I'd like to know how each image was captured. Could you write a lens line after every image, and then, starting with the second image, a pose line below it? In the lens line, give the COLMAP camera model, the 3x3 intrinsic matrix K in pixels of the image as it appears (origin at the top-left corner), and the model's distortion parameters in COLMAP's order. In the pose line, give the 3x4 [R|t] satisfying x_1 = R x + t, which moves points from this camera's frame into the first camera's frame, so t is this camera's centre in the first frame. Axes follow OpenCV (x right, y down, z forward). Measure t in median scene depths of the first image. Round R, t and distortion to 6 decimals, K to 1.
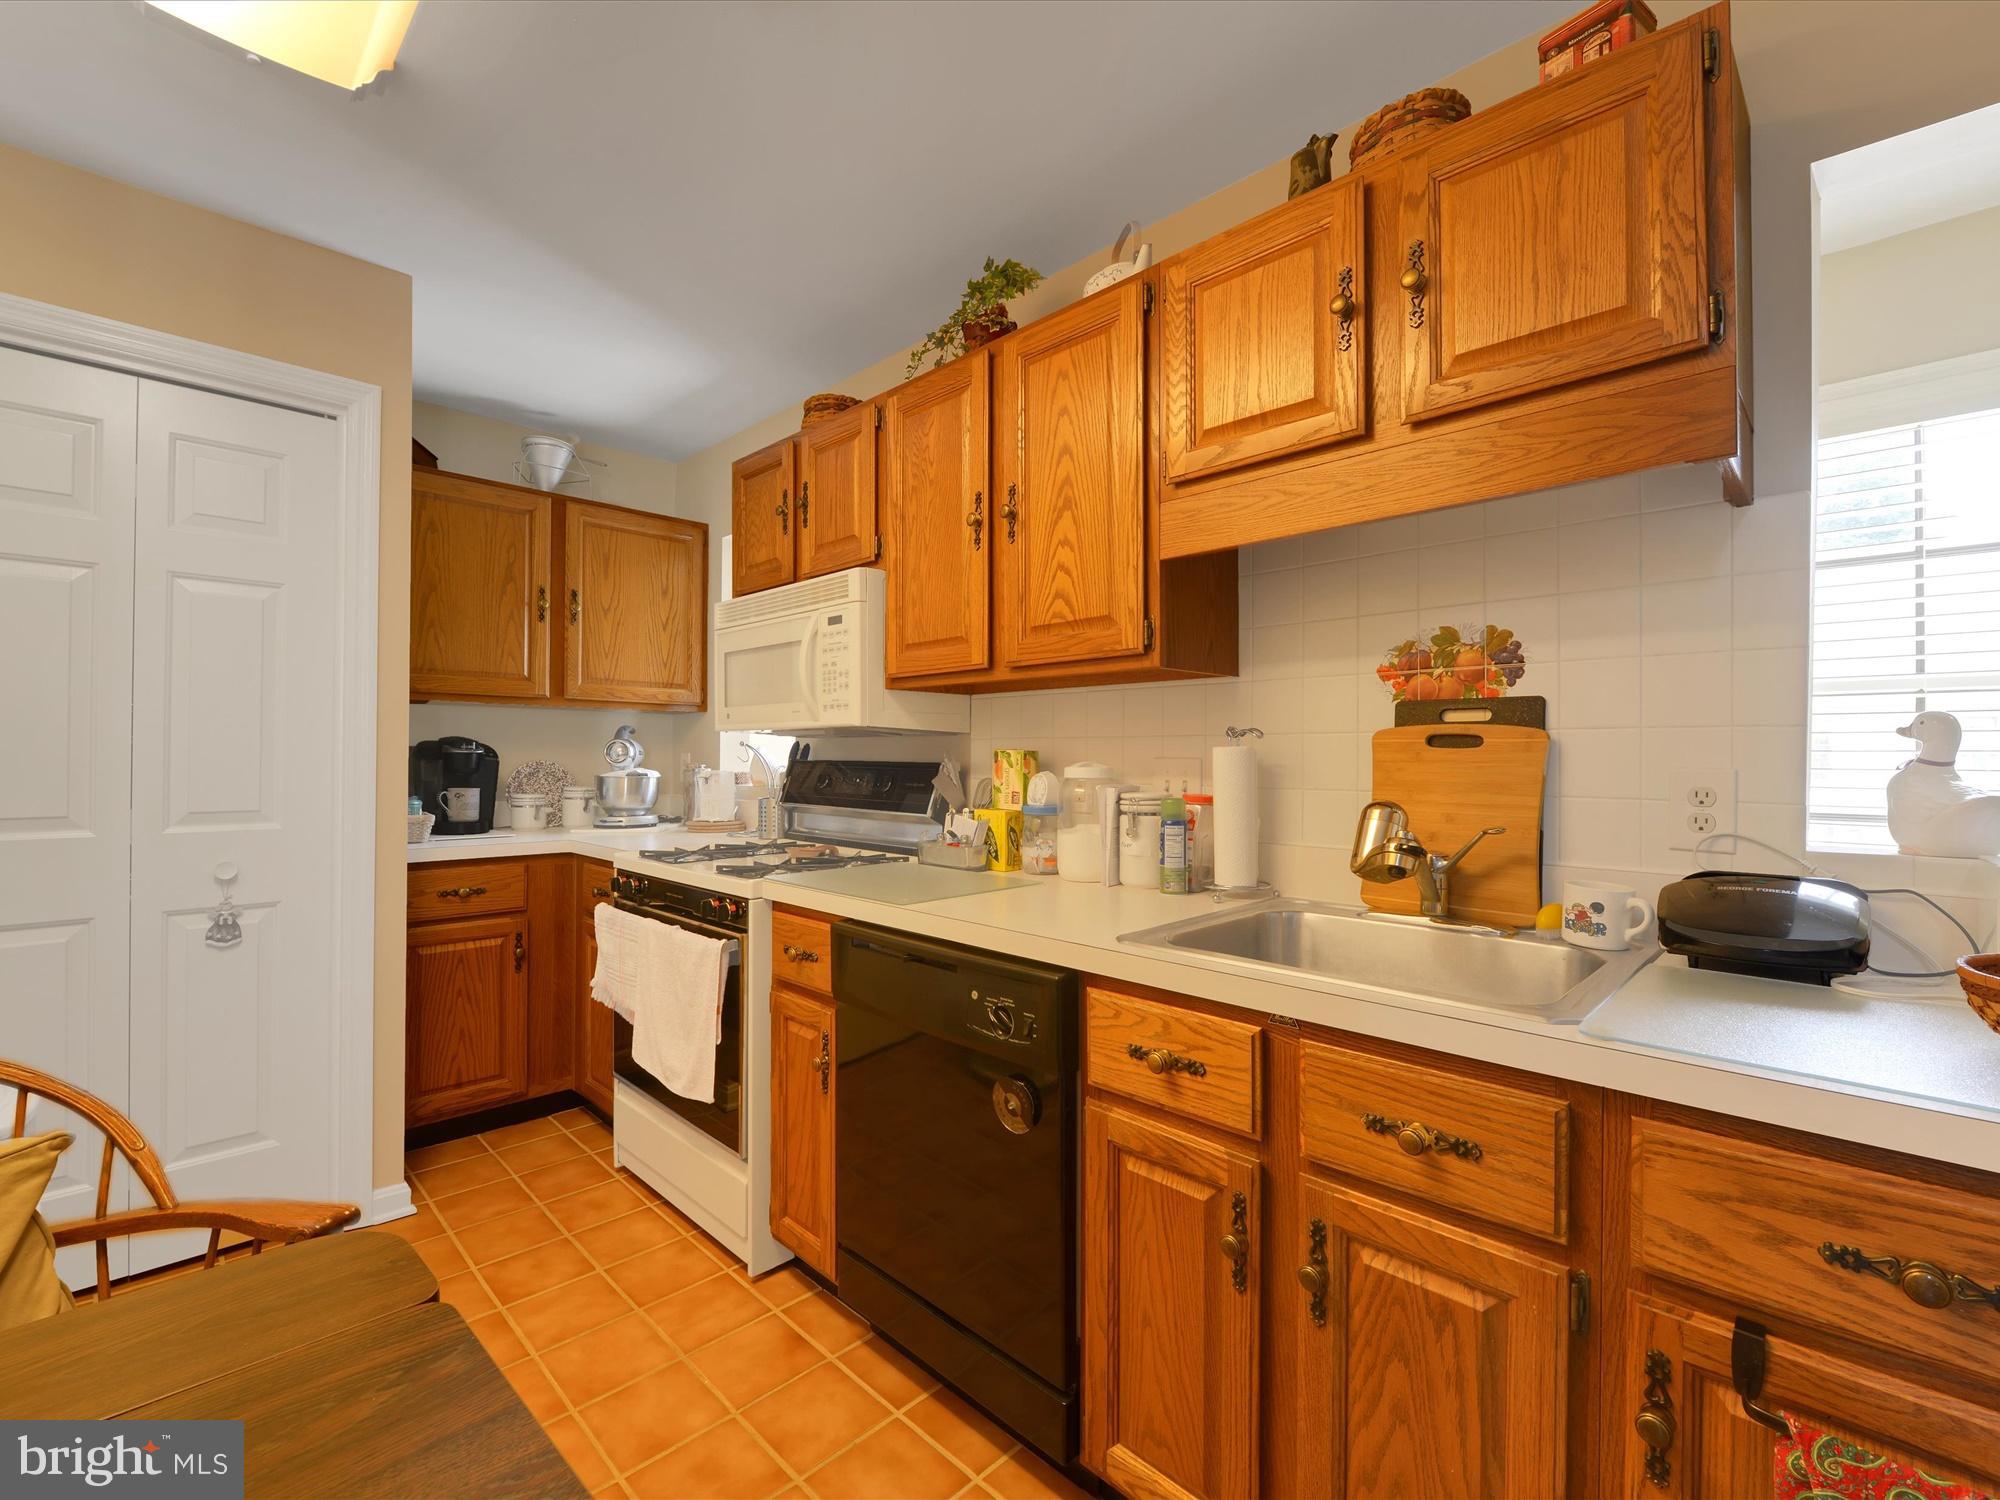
lens RADIAL K [[871.9, 0, 1005.5], [0, 871.9, 754.8], [0, 0, 1]] dist [-0.008844, -0.000980]
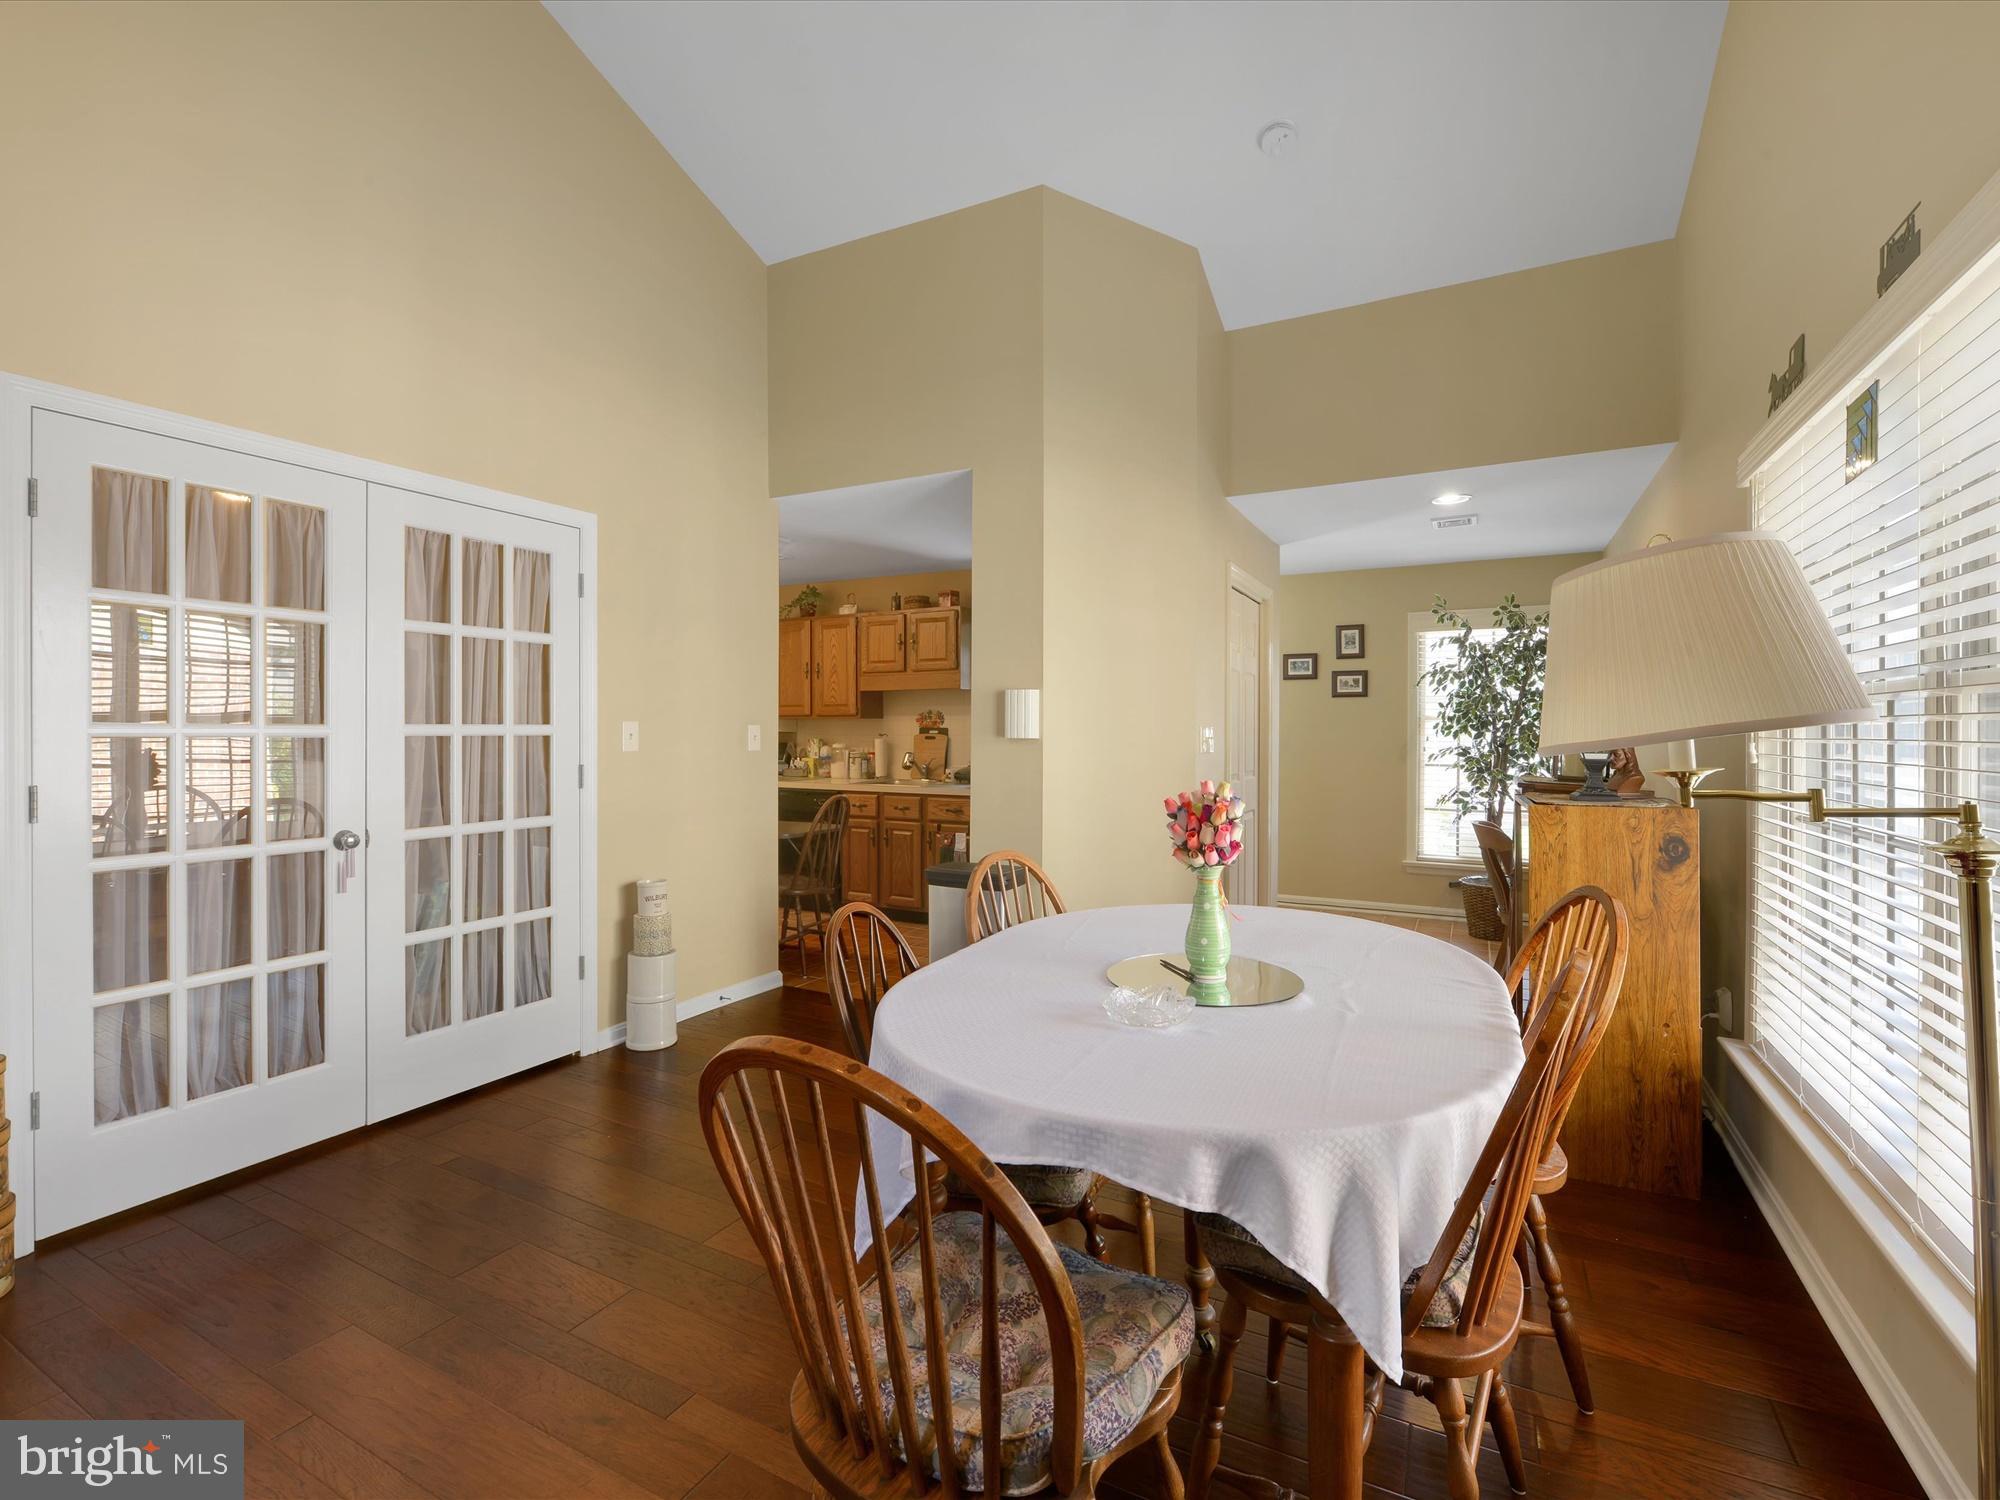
lens RADIAL K [[916.5, 0, 976.6], [0, 916.5, 727.3], [0, 0, 1]] dist [-0.007238, -0.001981]
pose [[0.962782, -0.002184, 0.270271, -0.431154], [0.001063, 0.999990, 0.004294, -0.080362], [-0.270278, -0.003847, 0.962775, -3.103771]]
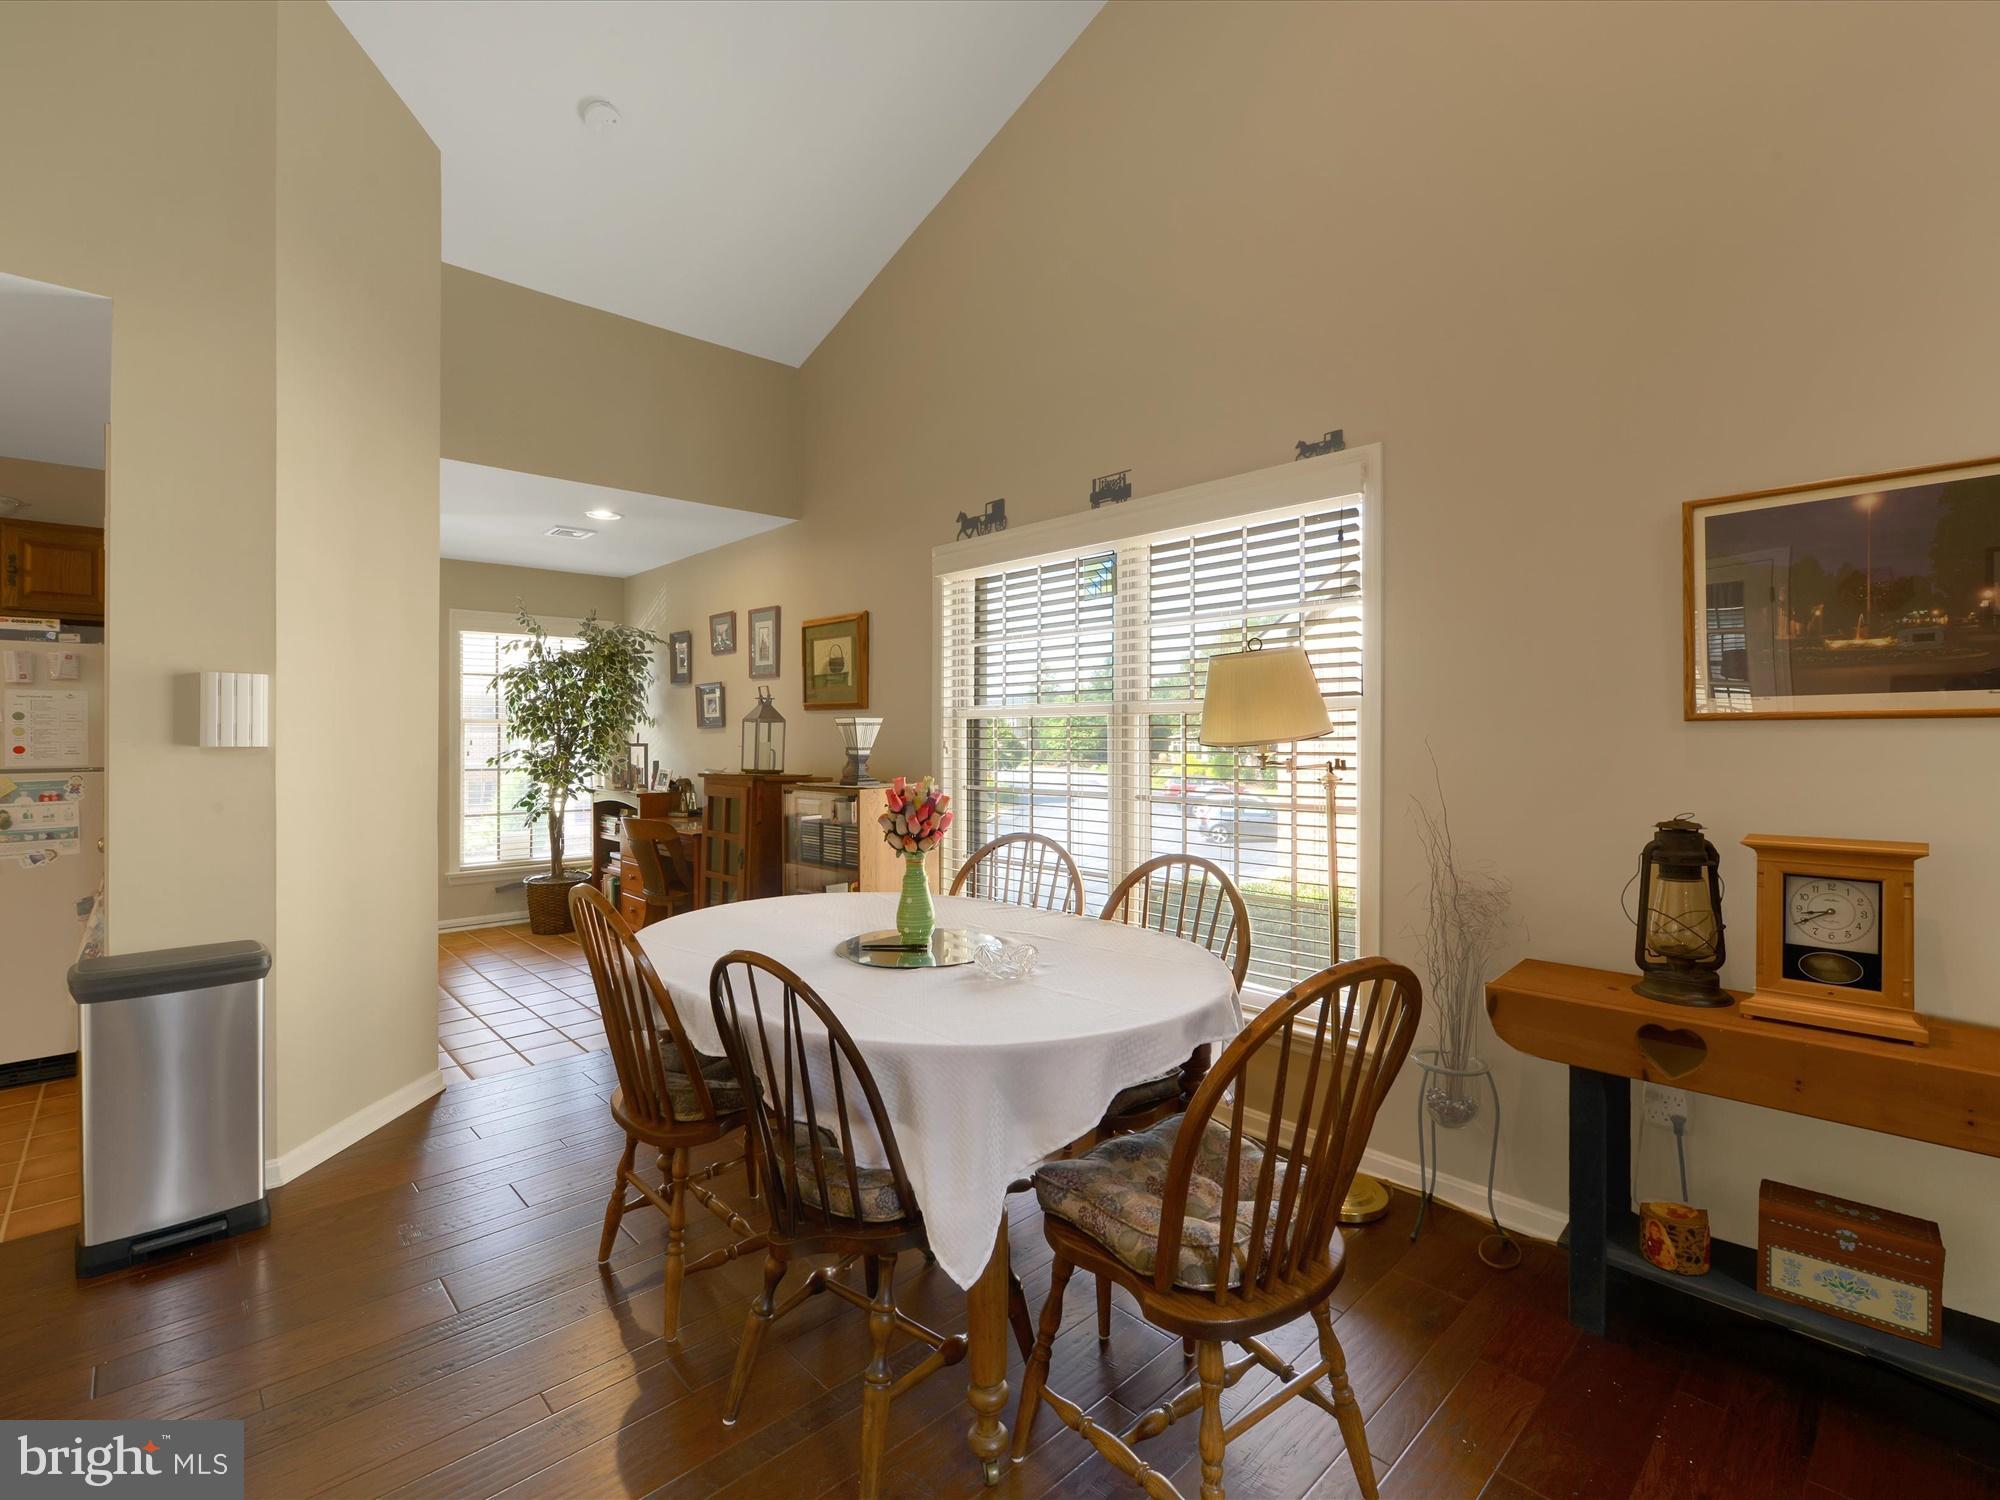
lens RADIAL K [[916.5, 0, 1014.2], [0, 916.5, 744.2], [0, 0, 1]] dist [-0.007238, -0.001981]
pose [[0.030738, -0.017056, 0.999382, -1.198366], [-0.004201, 0.999843, 0.017194, -0.079355], [-0.999519, -0.004727, 0.030662, -2.228716]]
